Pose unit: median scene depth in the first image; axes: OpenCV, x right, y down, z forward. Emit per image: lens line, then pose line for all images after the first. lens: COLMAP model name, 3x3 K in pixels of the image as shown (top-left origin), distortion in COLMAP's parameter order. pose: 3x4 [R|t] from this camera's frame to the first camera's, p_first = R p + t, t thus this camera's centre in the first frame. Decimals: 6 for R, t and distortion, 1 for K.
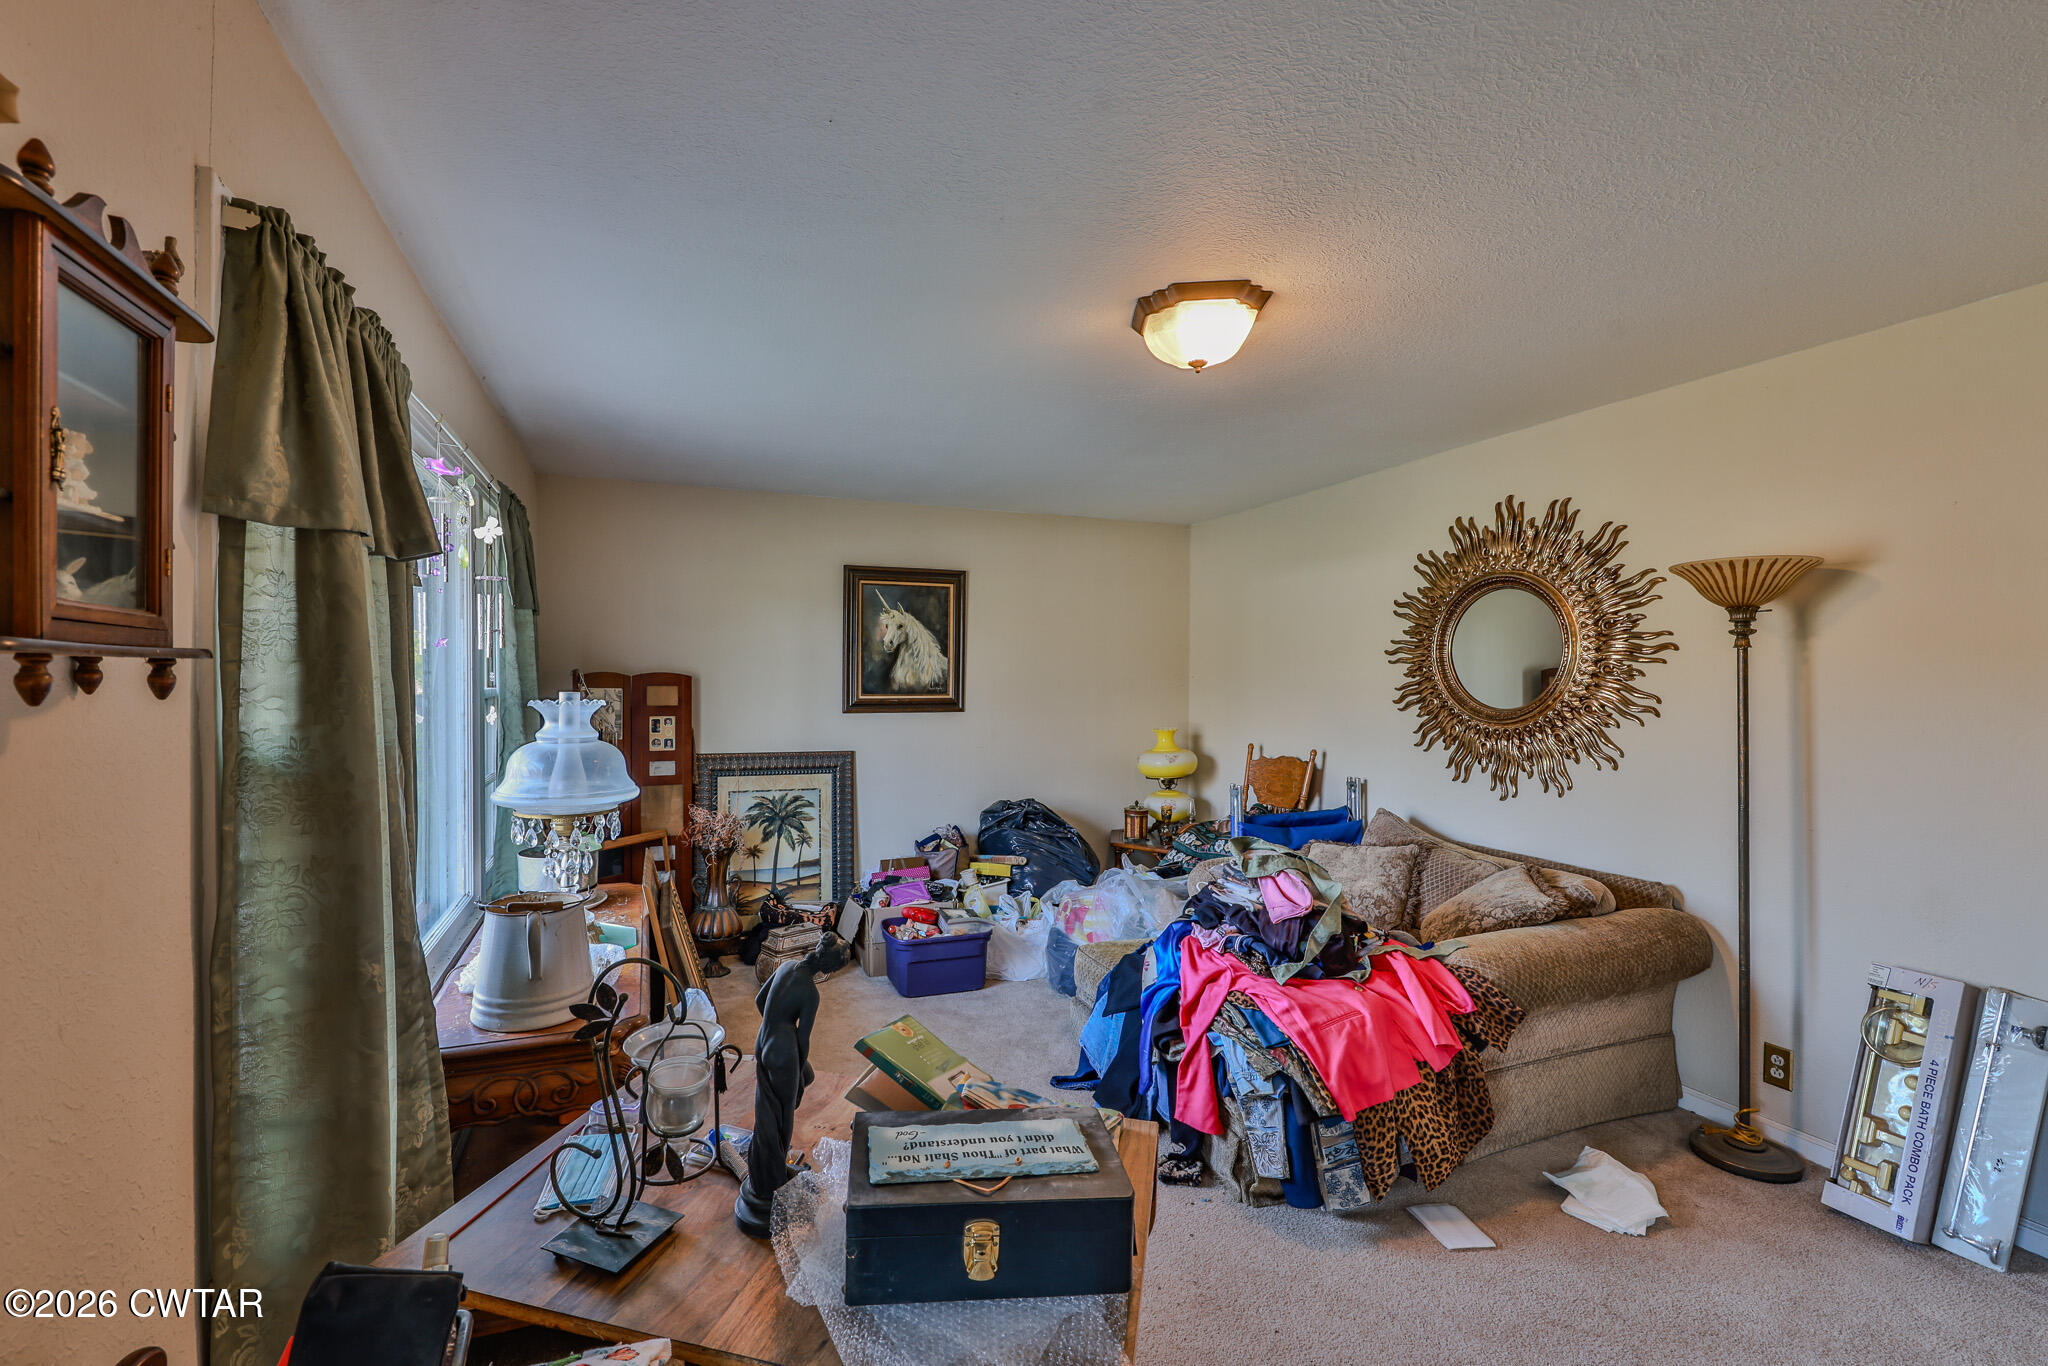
lens RADIAL K [[877.6, 0, 1012.5], [0, 877.6, 685.2], [0, 0, 1]] dist [0.000331, -0.000079]
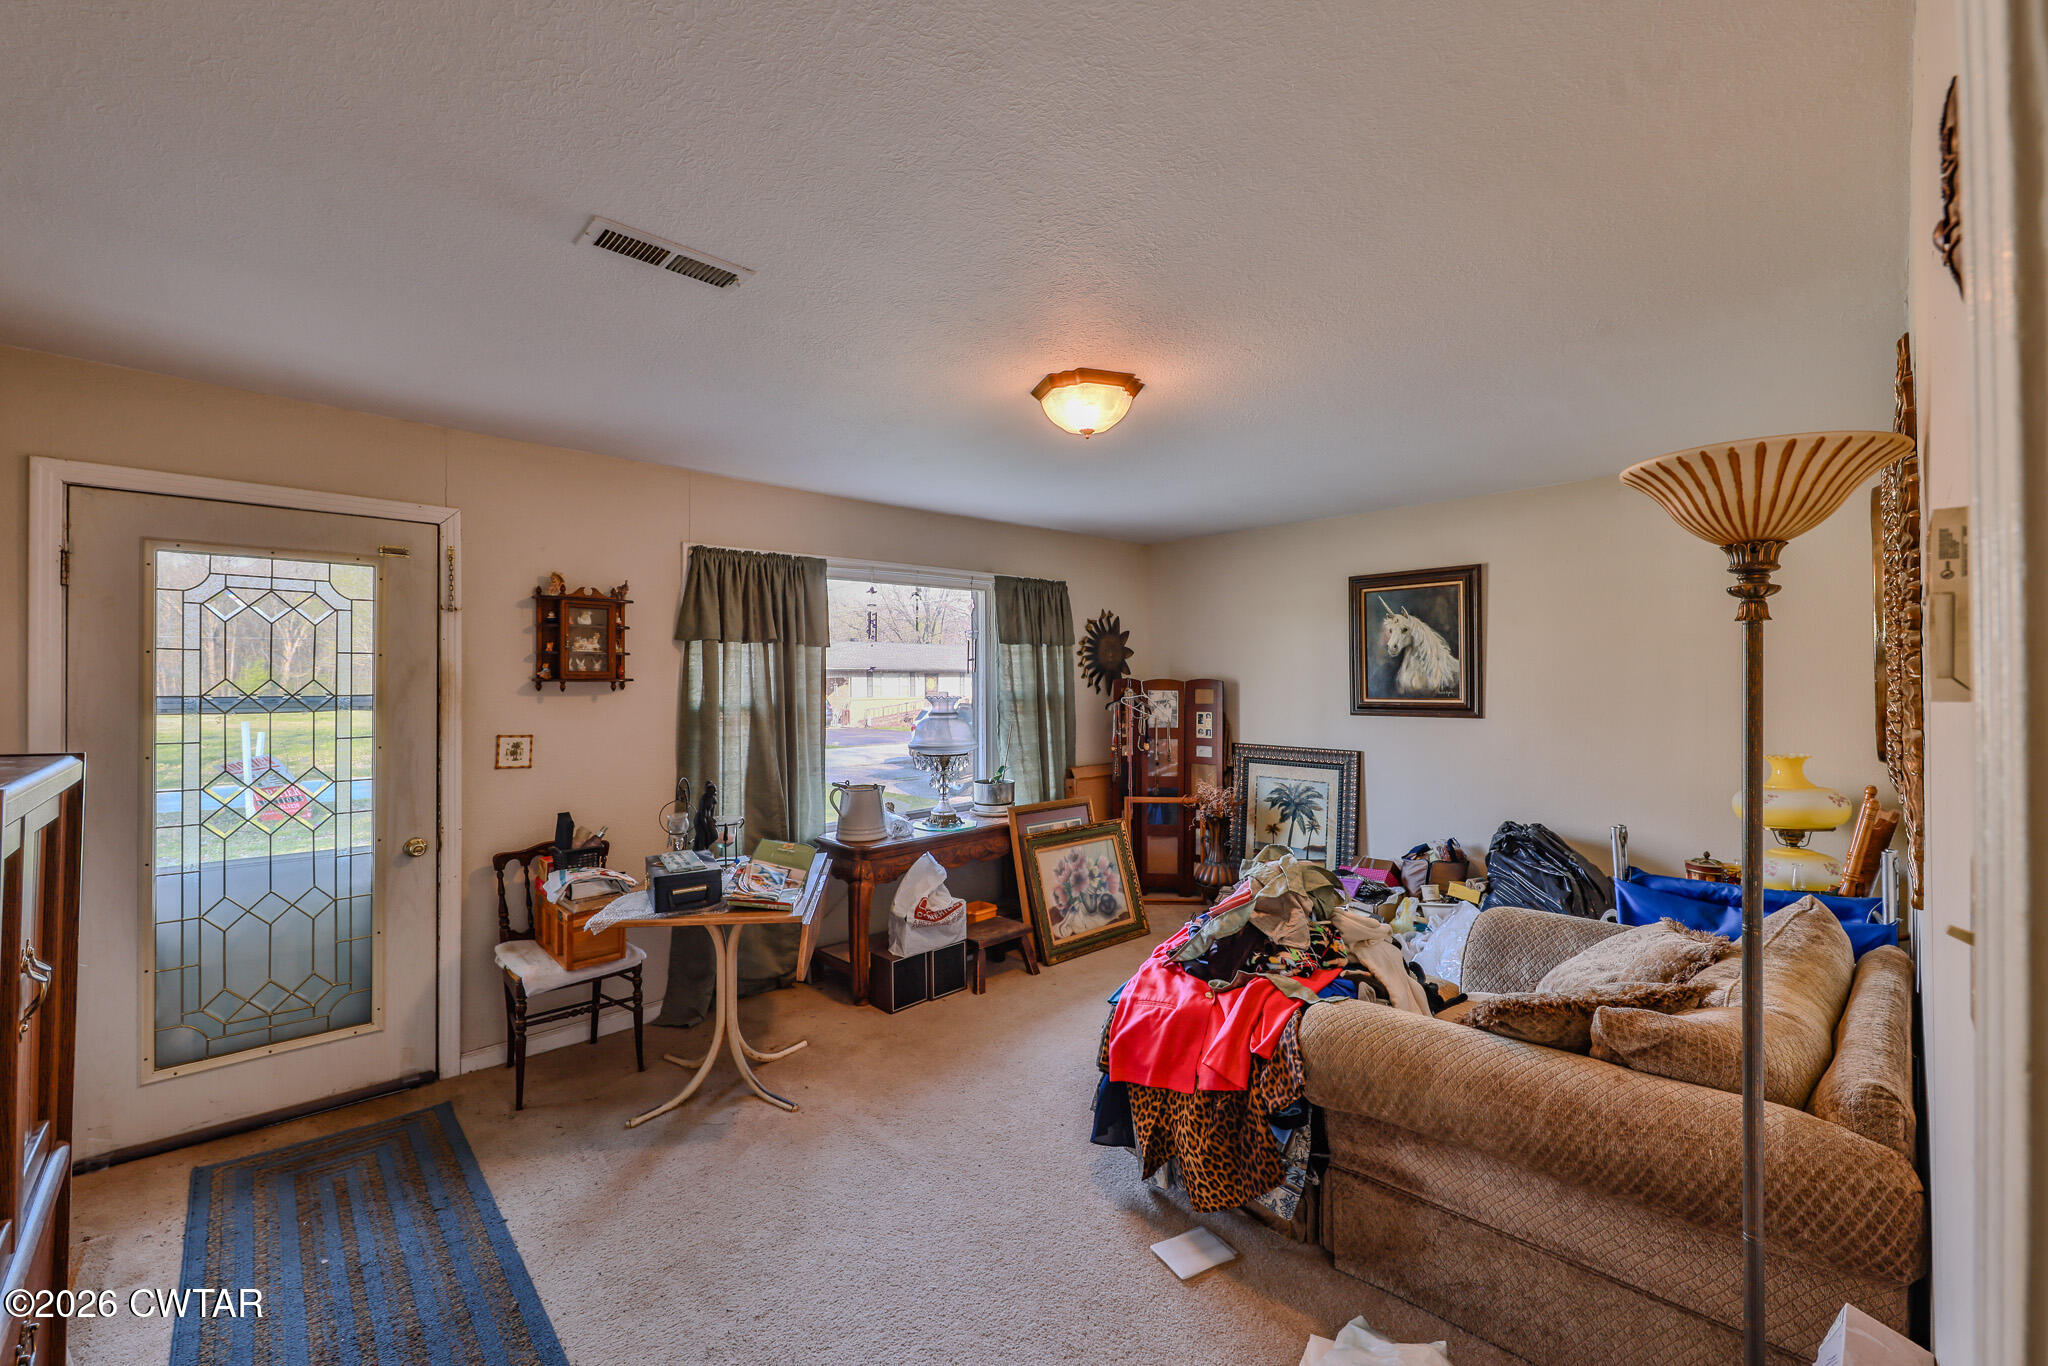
lens RADIAL K [[877.6, 0, 1012.9], [0, 877.6, 677.7], [0, 0, 1]] dist [0.000331, -0.000079]
pose [[0.363833, -0.009427, -0.931417, 0.660505], [-0.003622, 0.999927, -0.011535, 0.000075], [0.931457, 0.007571, 0.363772, 0.229836]]
